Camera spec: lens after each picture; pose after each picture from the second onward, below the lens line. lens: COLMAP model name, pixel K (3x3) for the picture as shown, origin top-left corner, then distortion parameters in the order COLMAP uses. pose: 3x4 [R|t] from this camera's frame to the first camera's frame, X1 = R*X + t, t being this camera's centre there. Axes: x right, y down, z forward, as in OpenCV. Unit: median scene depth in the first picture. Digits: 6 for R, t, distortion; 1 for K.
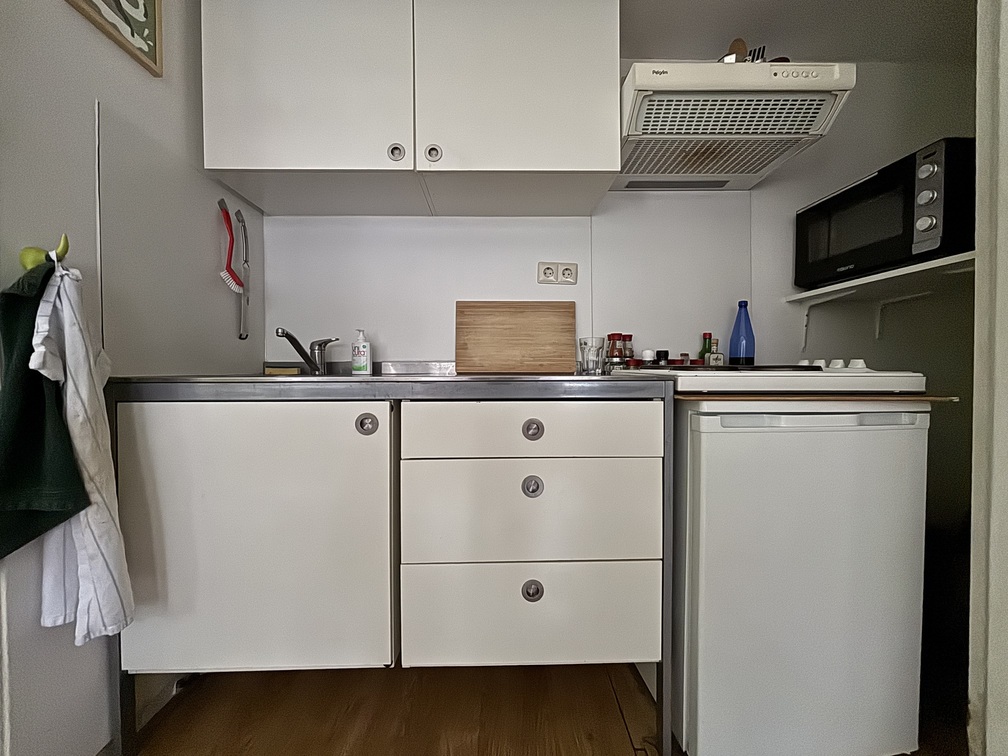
lens RADIAL K [[404.7, 0, 502.3], [0, 404.7, 378.6], [0, 0, 1]] dist [0.000517, -0.000933]
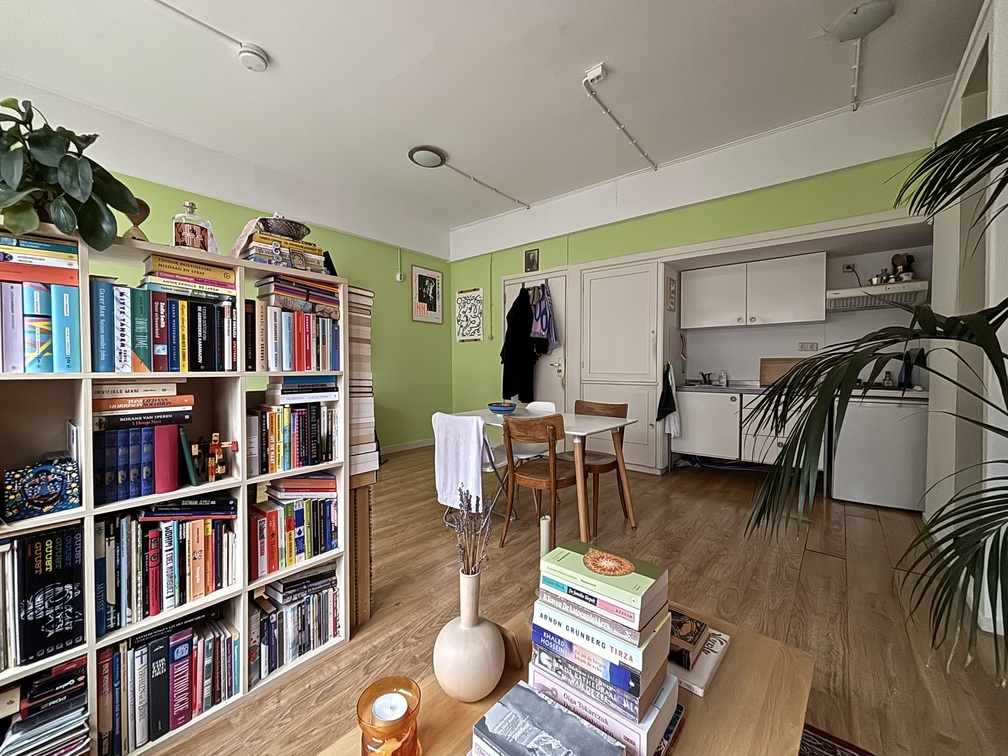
lens RADIAL K [[404.7, 0, 505.2], [0, 404.7, 376.1], [0, 0, 1]] dist [0.000517, -0.000933]
pose [[0.769466, 0.012918, -0.638557, 0.398781], [-0.014977, 0.999885, 0.002180, -0.073457], [0.638512, 0.007886, 0.769571, -2.869319]]
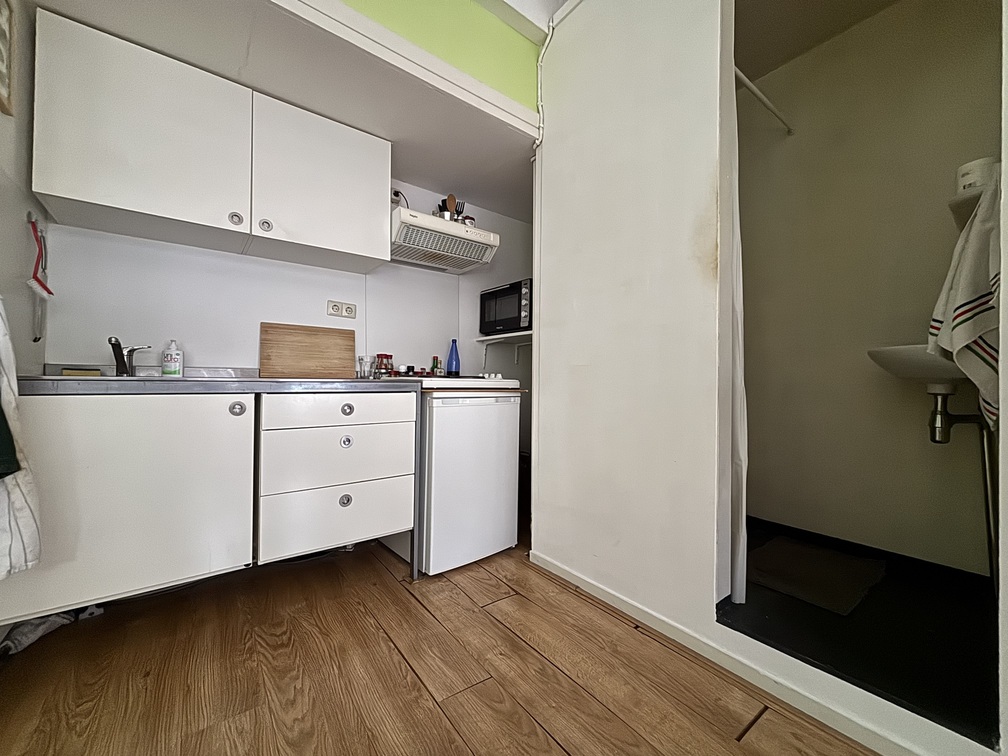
lens RADIAL K [[404.7, 0, 506.4], [0, 404.7, 376.5], [0, 0, 1]] dist [0.000517, -0.000933]
pose [[0.798766, 0.017657, 0.601383, -0.347285], [0.000368, 0.999555, -0.029836, 0.028281], [-0.601642, 0.024053, 0.798404, -0.669614]]
